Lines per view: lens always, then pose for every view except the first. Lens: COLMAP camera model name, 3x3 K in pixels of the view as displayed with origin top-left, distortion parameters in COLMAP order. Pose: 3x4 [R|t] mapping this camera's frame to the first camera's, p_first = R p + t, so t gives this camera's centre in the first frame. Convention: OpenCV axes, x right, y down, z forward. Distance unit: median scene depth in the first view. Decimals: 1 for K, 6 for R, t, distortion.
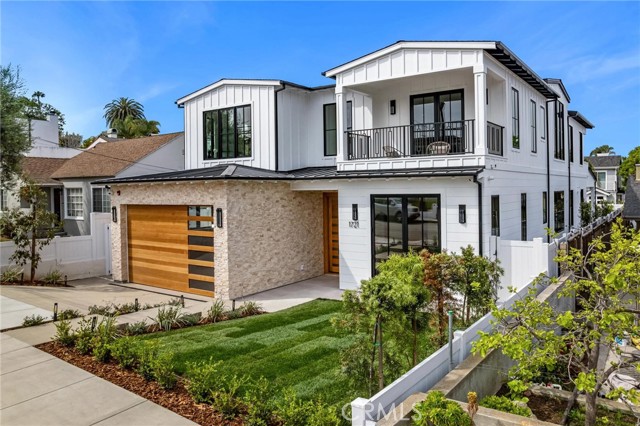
lens RADIAL K [[473.7, 0, 348.6], [0, 473.7, 185.7], [0, 0, 1]] dist [-0.027850, 0.004809]
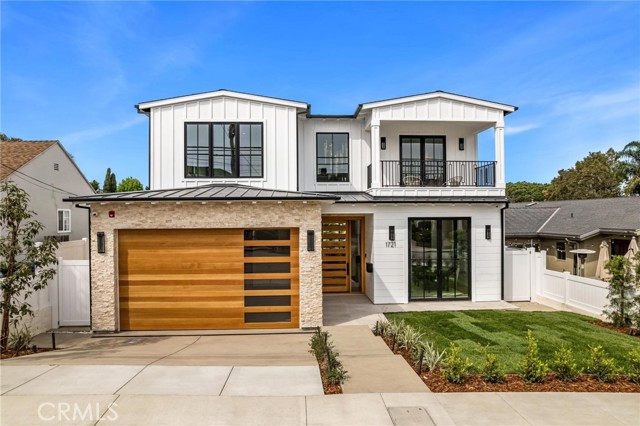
lens RADIAL K [[416.7, 0, 320.0], [0, 416.7, 213.0], [0, 0, 1]] dist [-0.037283, 0.002623]
pose [[0.798248, 0.015743, 0.602123, -0.683437], [-0.008690, 0.999855, -0.014623, 0.022639], [-0.602266, 0.006440, 0.798270, 0.298537]]
